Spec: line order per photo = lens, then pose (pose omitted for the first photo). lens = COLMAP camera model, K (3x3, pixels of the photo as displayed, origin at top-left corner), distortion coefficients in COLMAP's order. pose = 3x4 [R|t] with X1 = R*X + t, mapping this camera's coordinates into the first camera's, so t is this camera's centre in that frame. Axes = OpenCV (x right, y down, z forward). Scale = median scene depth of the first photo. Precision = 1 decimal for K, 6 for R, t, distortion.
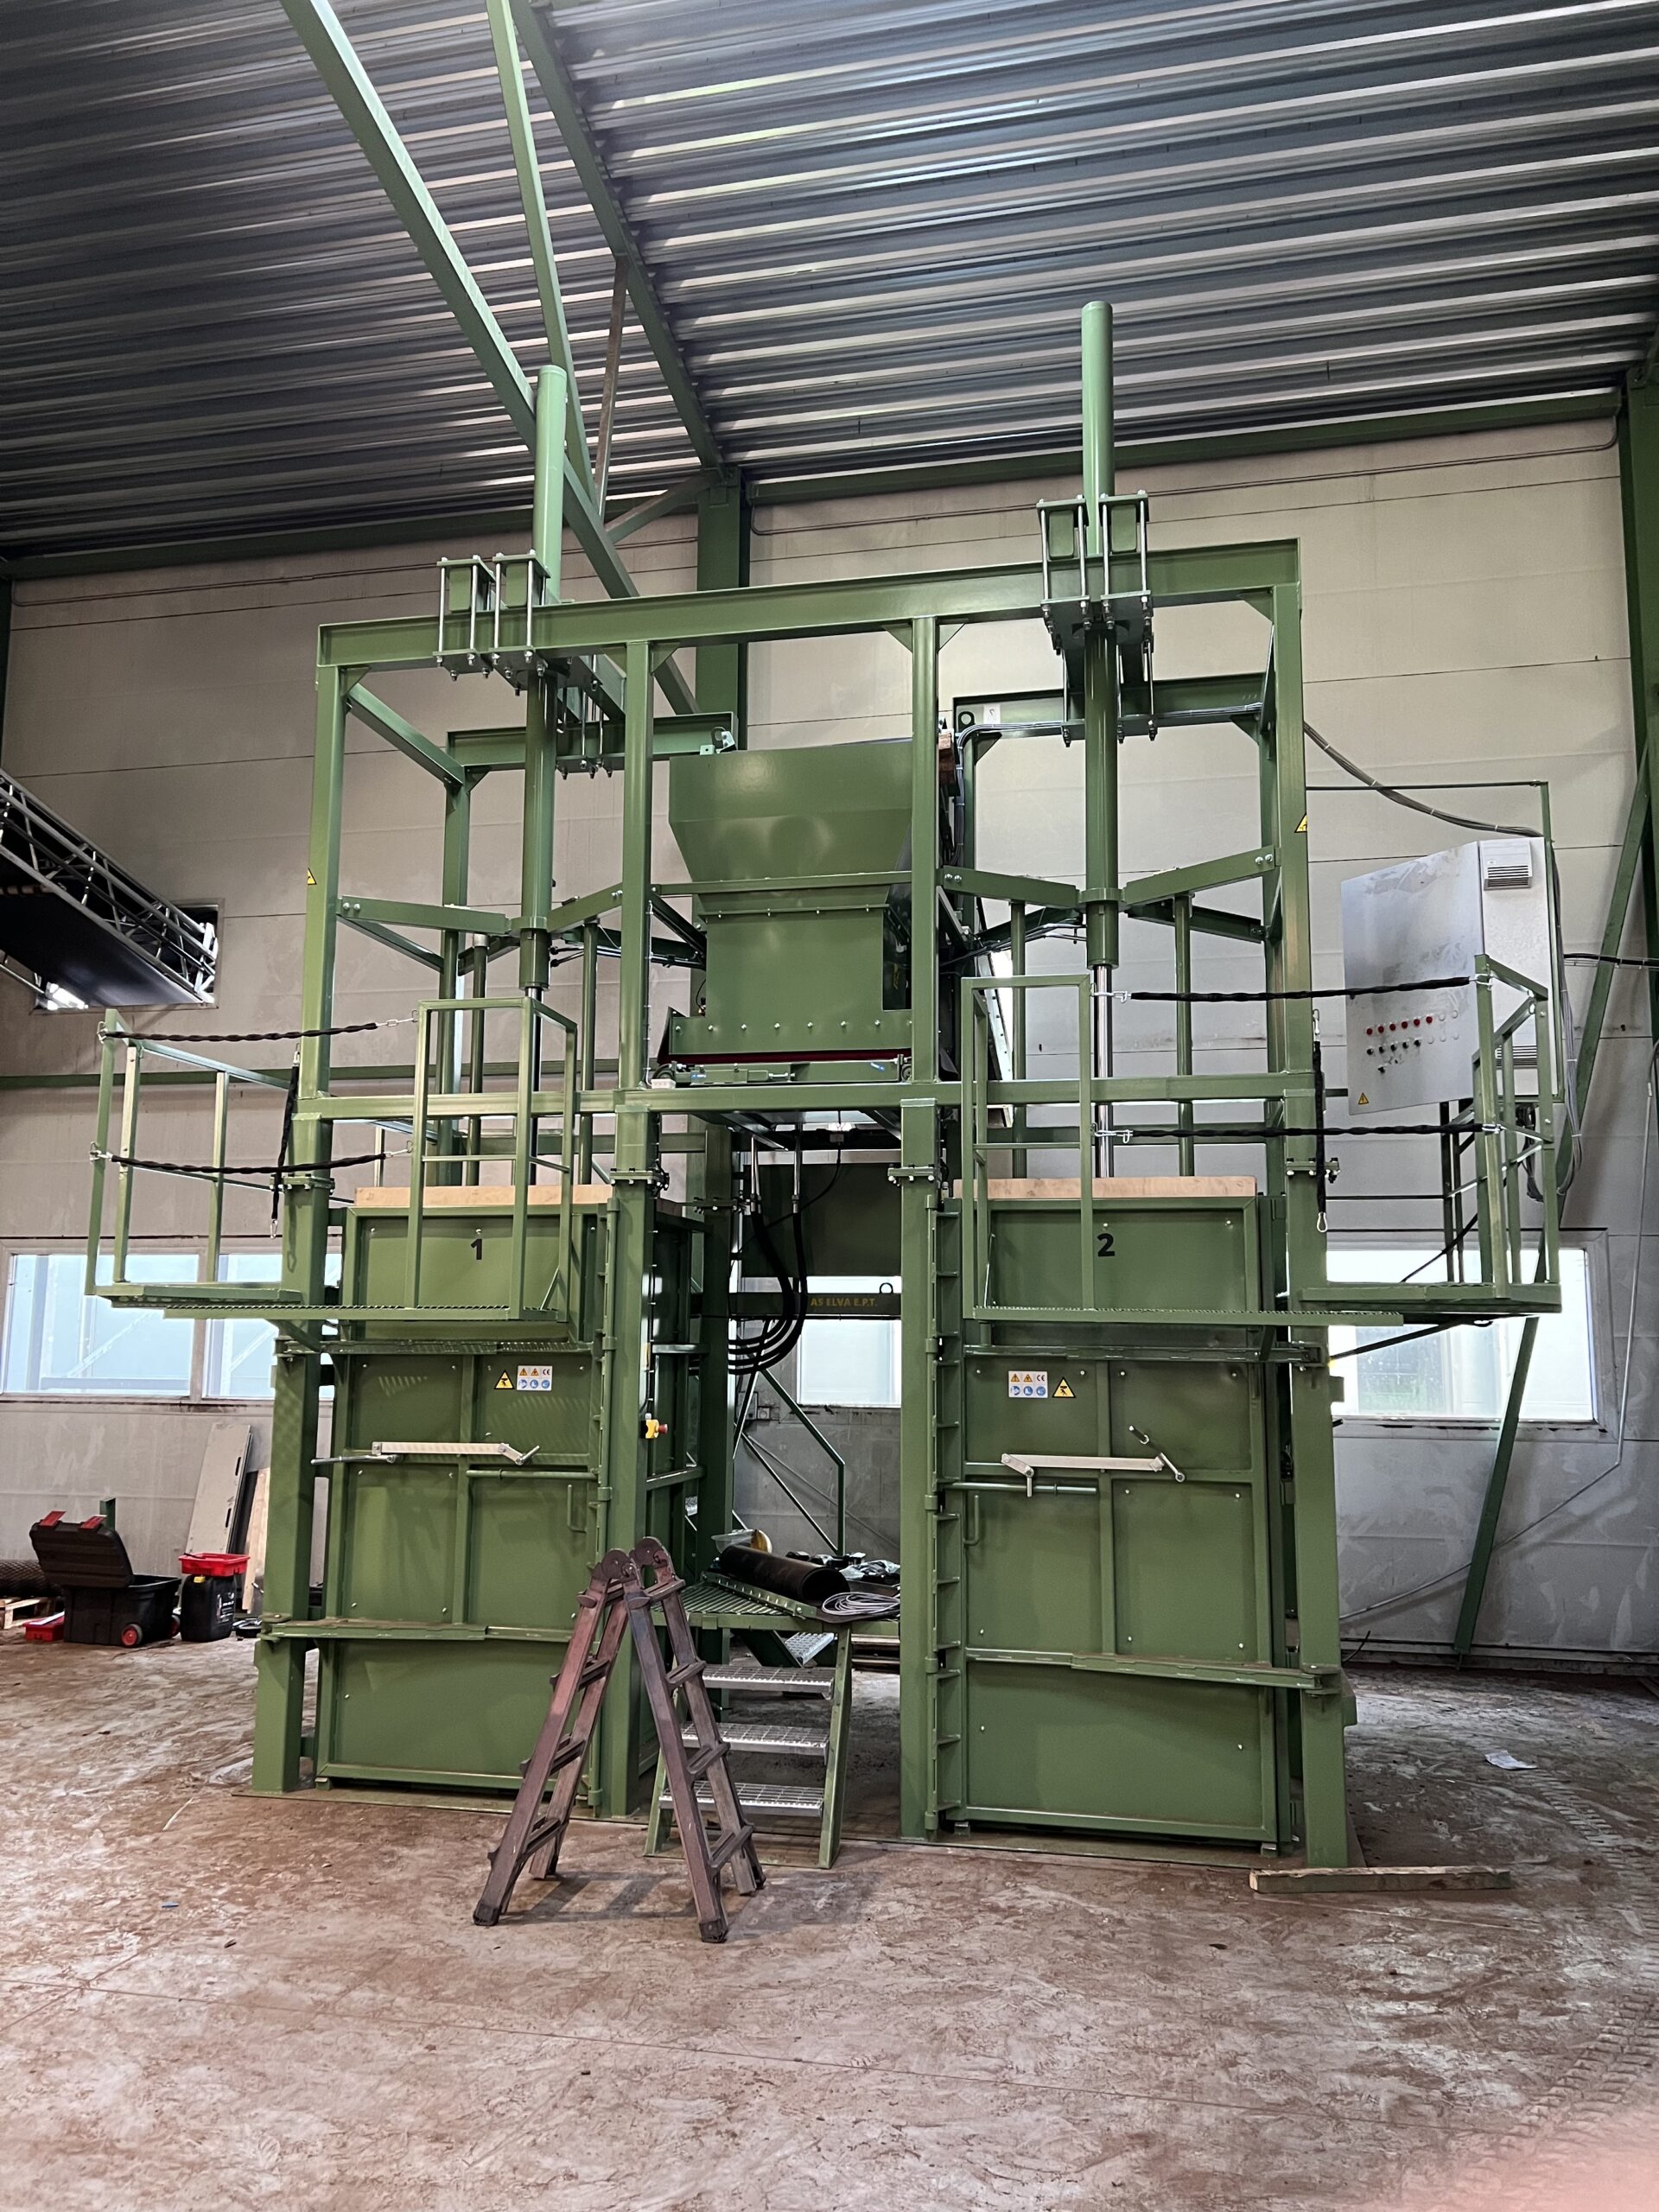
lens RADIAL K [[1673.3, 0, 822.4], [0, 1673.3, 1101.4], [0, 0, 1]] dist [0.024396, -0.013466]
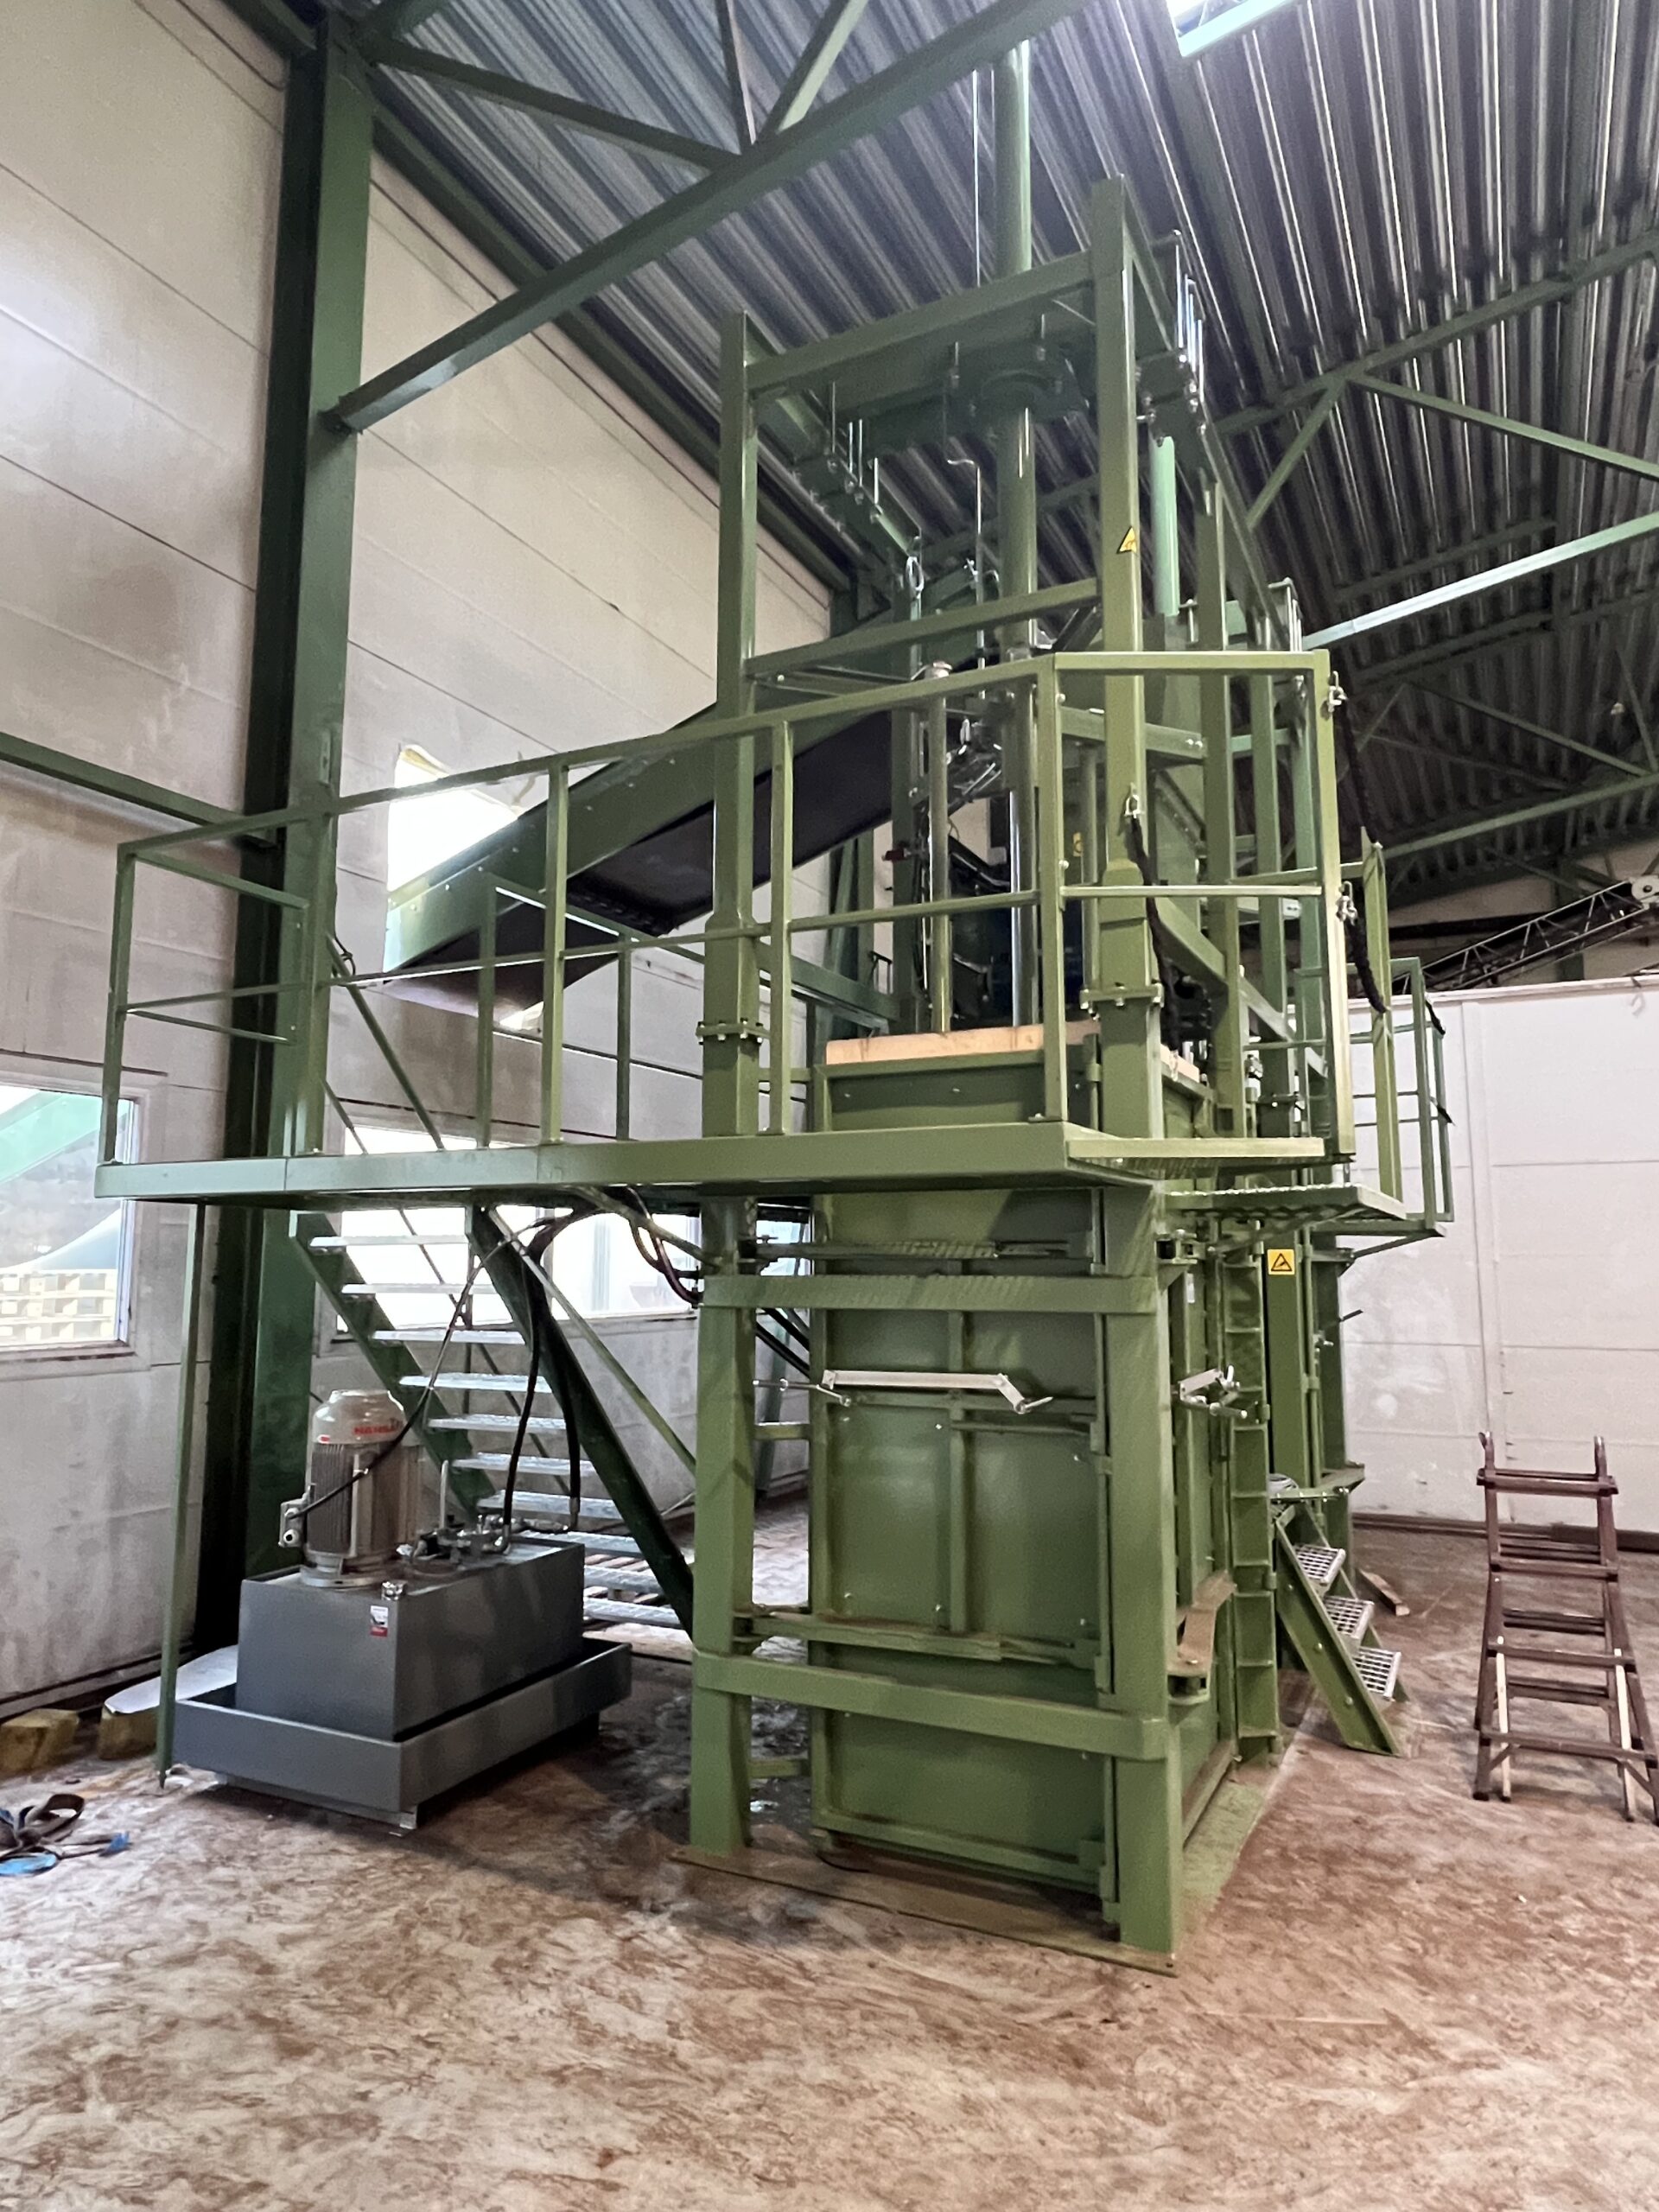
lens RADIAL K [[1330.3, 0, 826.1], [0, 1330.3, 1100.7], [0, 0, 1]] dist [0.008675, 0.002214]
pose [[0.258421, 0.102812, 0.960546, -1.201122], [-0.127363, 0.989267, -0.071621, 0.182110], [-0.957600, -0.103829, 0.268742, 1.361592]]
